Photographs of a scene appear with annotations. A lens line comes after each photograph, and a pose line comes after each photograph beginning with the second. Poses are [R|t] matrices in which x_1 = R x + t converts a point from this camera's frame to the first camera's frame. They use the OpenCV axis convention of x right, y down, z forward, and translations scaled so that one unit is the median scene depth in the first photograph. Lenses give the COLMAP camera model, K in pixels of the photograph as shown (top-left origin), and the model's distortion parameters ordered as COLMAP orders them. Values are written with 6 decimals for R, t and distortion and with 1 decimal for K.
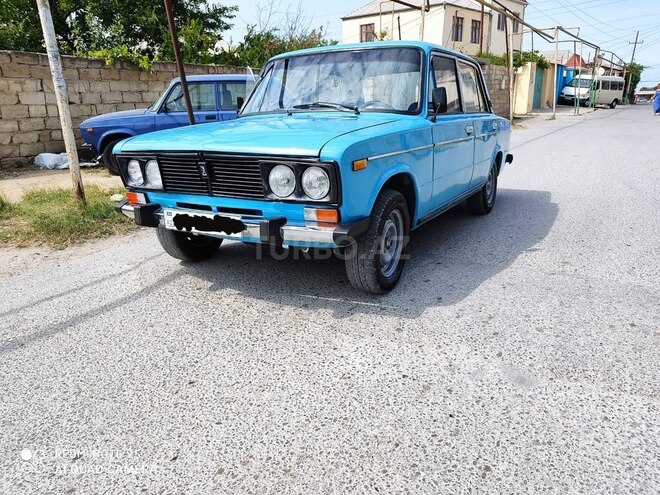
lens RADIAL K [[508.2, 0, 324.5], [0, 508.2, 251.8], [0, 0, 1]] dist [0.048691, -0.077311]
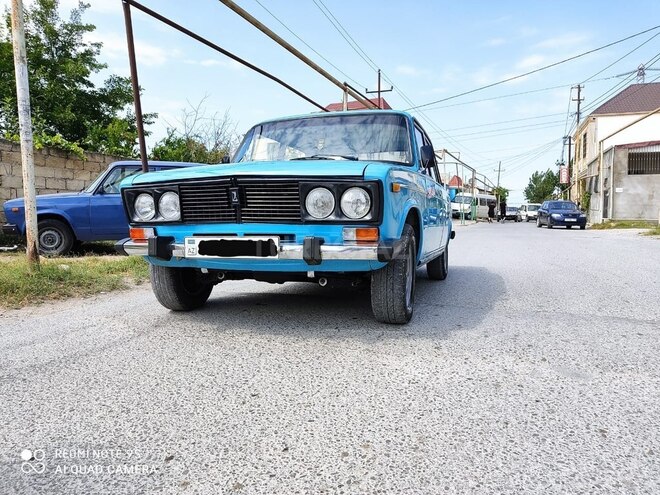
lens RADIAL K [[508.2, 0, 327.5], [0, 508.2, 248.7], [0, 0, 1]] dist [0.048691, -0.077311]
pose [[0.979625, 0.009412, 0.200615, -0.234173], [0.035293, 0.975290, -0.218092, 0.150090], [-0.197710, 0.220729, 0.955086, 0.031494]]
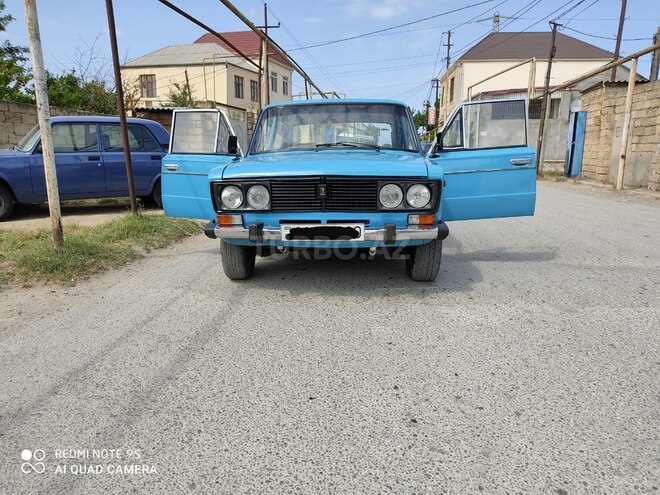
lens RADIAL K [[508.2, 0, 326.5], [0, 508.2, 249.8], [0, 0, 1]] dist [0.048691, -0.077311]
pose [[0.899162, -0.064449, 0.432843, -0.707437], [0.107042, 0.991441, -0.074741, 0.071445], [-0.424322, 0.113537, 0.898365, -0.101412]]
